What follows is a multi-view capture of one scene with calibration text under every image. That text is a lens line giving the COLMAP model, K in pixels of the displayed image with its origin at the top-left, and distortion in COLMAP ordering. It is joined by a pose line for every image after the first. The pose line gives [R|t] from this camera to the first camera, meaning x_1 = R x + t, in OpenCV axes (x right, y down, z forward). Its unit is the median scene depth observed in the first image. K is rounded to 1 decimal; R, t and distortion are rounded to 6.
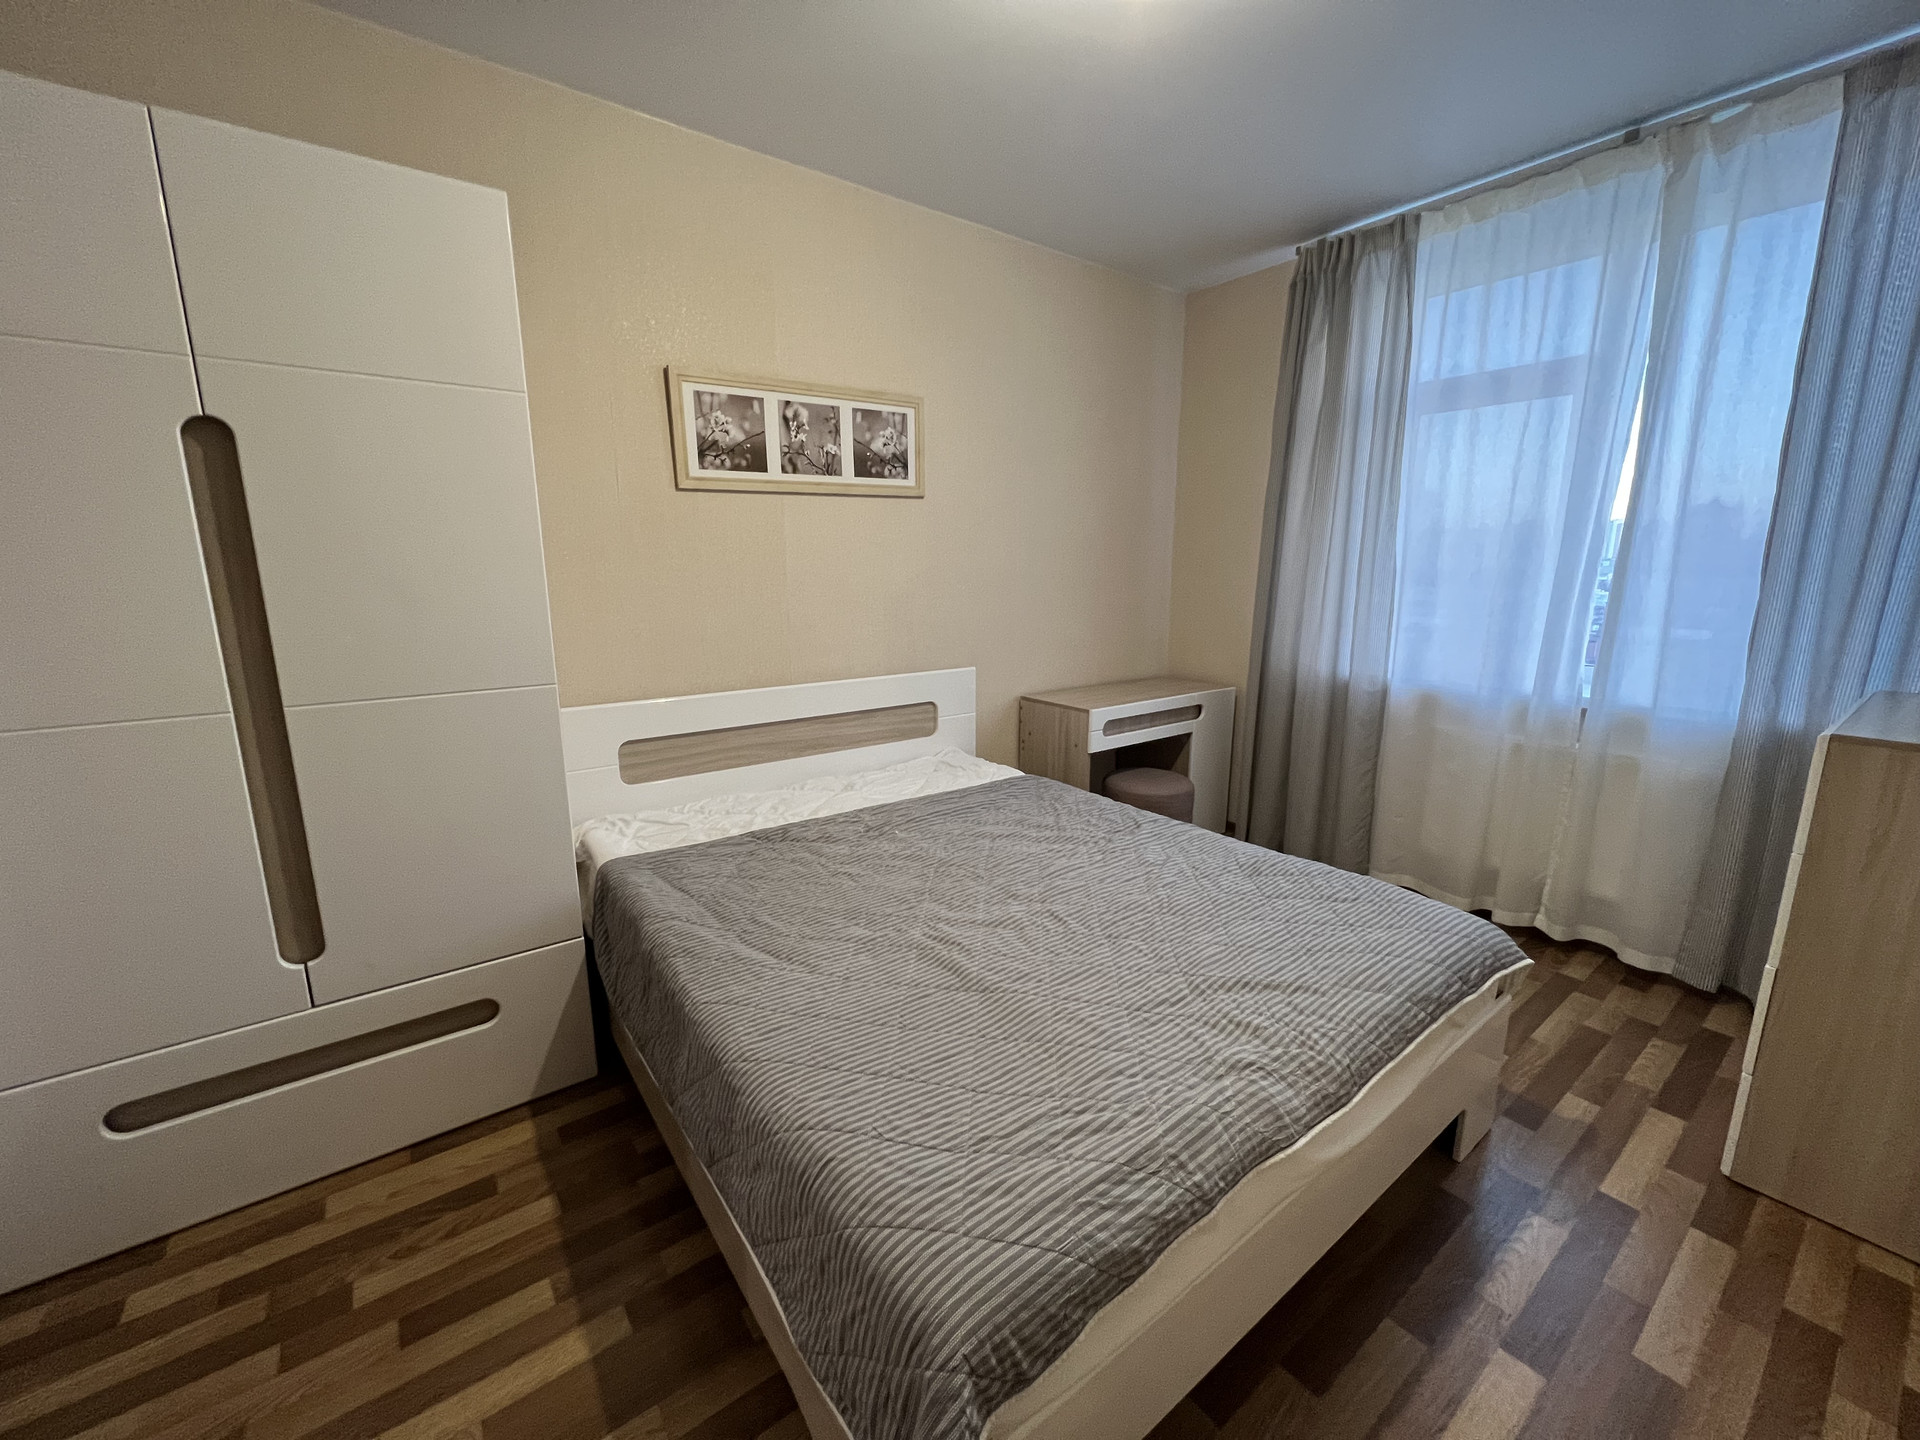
lens RADIAL K [[764.2, 0, 955.4], [0, 764.2, 715.7], [0, 0, 1]] dist [-0.001478, -0.000517]
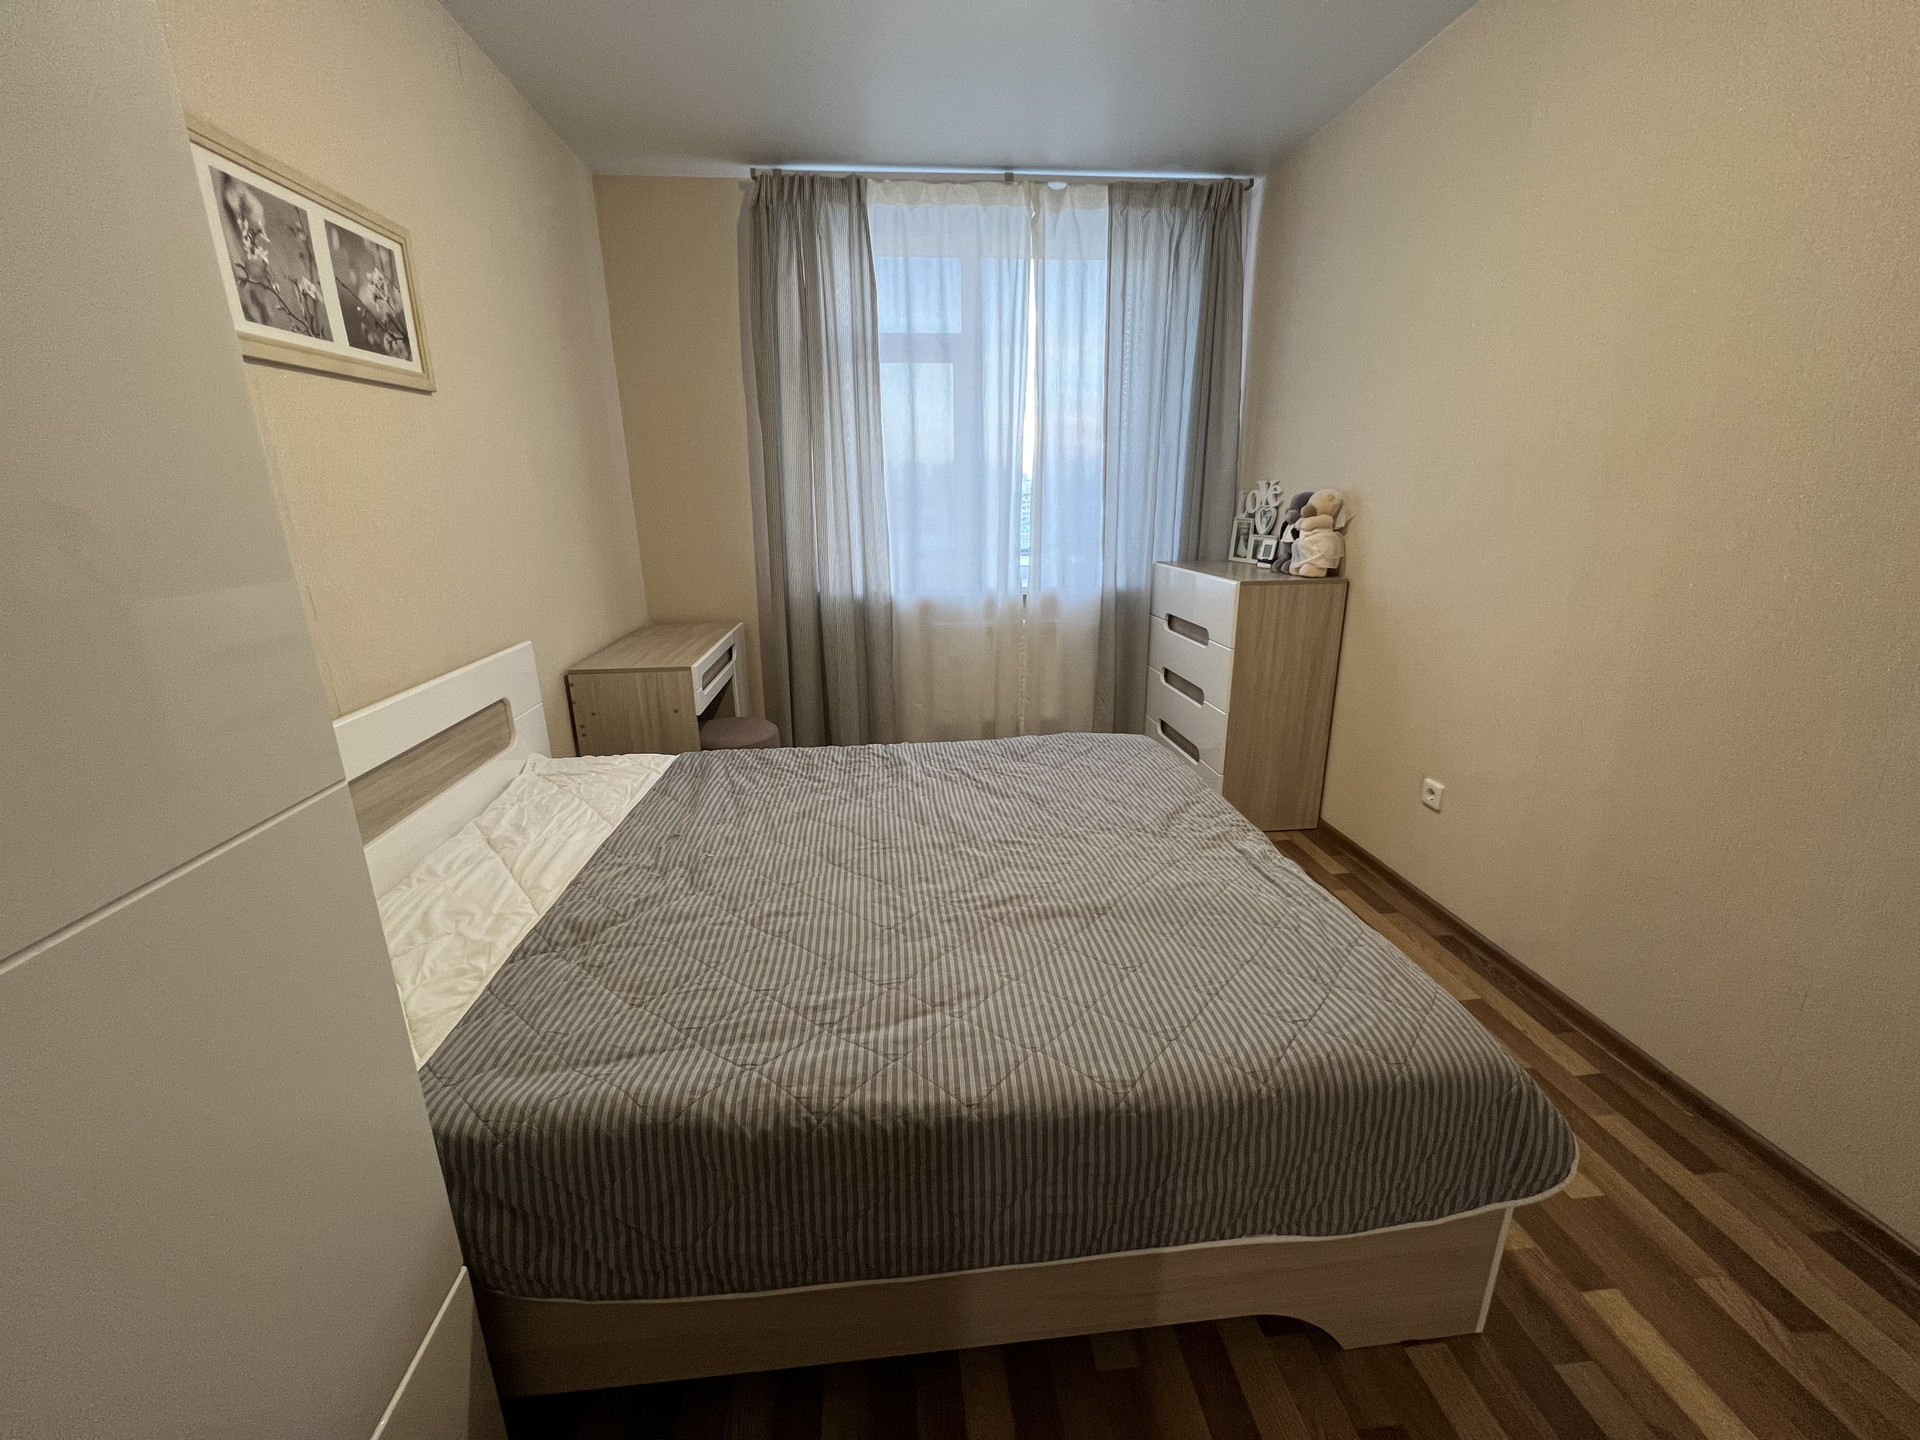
lens RADIAL K [[764.2, 0, 955.4], [0, 764.2, 715.7], [0, 0, 1]] dist [-0.001478, -0.000517]
pose [[0.518852, -0.242364, 0.819788, -0.439414], [0.176282, 0.968692, 0.174816, -0.057855], [-0.836491, 0.053810, 0.545332, 0.306199]]
